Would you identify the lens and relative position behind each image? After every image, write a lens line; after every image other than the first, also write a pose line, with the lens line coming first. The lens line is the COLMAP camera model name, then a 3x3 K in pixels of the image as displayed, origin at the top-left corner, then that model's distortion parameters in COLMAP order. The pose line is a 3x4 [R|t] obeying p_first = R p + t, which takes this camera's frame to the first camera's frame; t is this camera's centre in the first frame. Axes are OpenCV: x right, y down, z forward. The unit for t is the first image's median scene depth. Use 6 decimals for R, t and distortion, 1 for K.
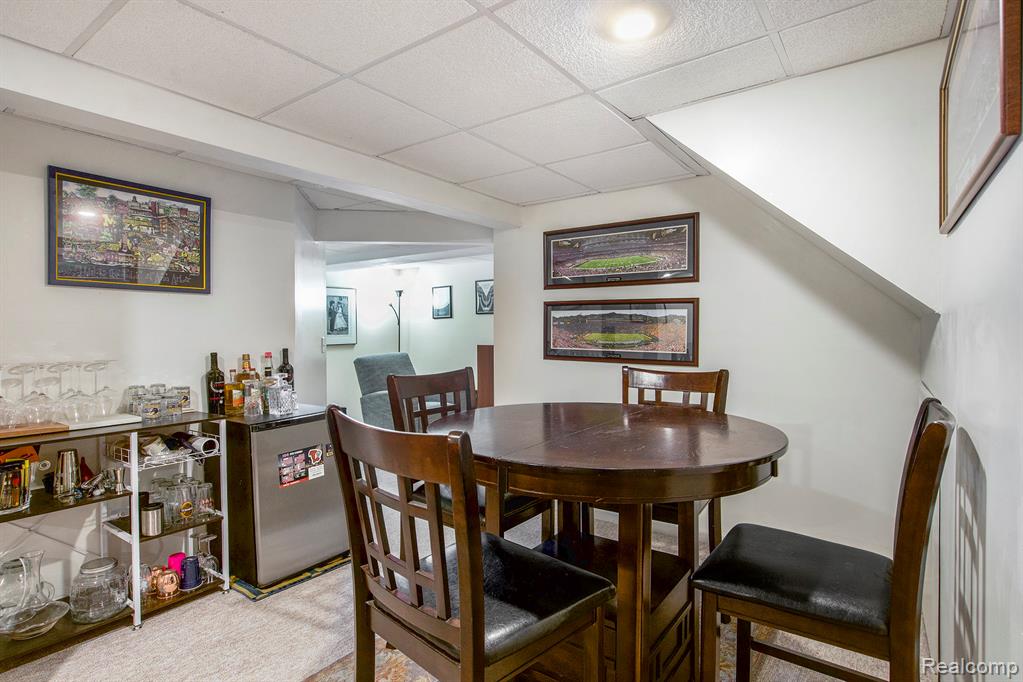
lens RADIAL K [[527.2, 0, 510.5], [0, 527.2, 339.3], [0, 0, 1]] dist [0.004001, -0.000341]
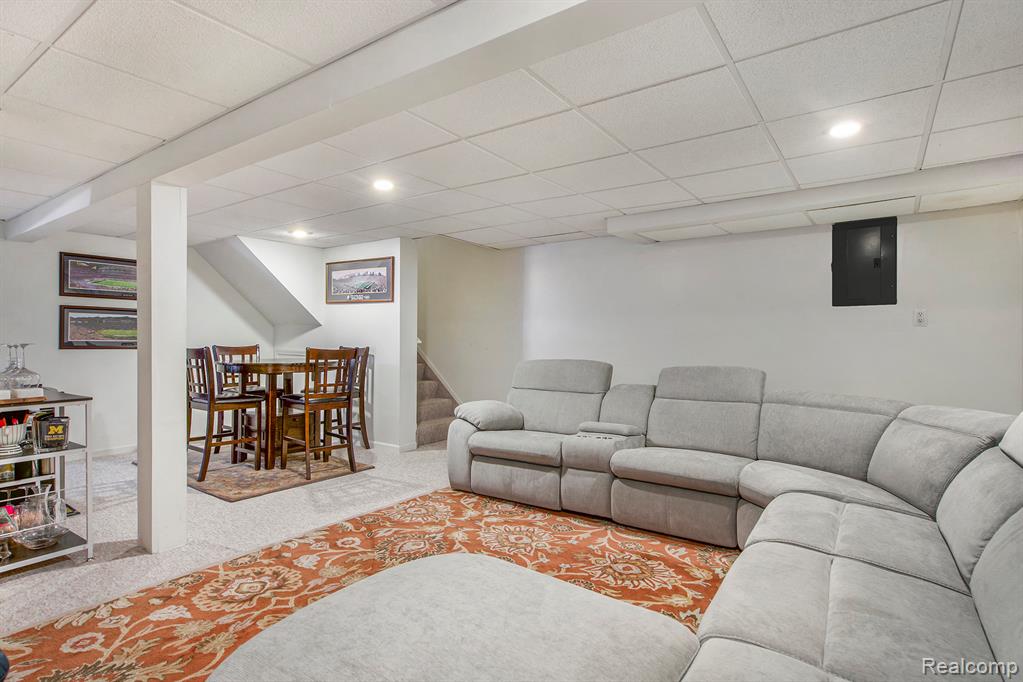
lens RADIAL K [[527.2, 0, 510.9], [0, 527.2, 344.5], [0, 0, 1]] dist [0.004001, -0.000341]
pose [[-0.011657, -0.005902, 0.999915, -1.272812], [0.020030, 0.999781, 0.006135, 0.041200], [-0.999731, 0.020100, -0.011537, -0.097962]]
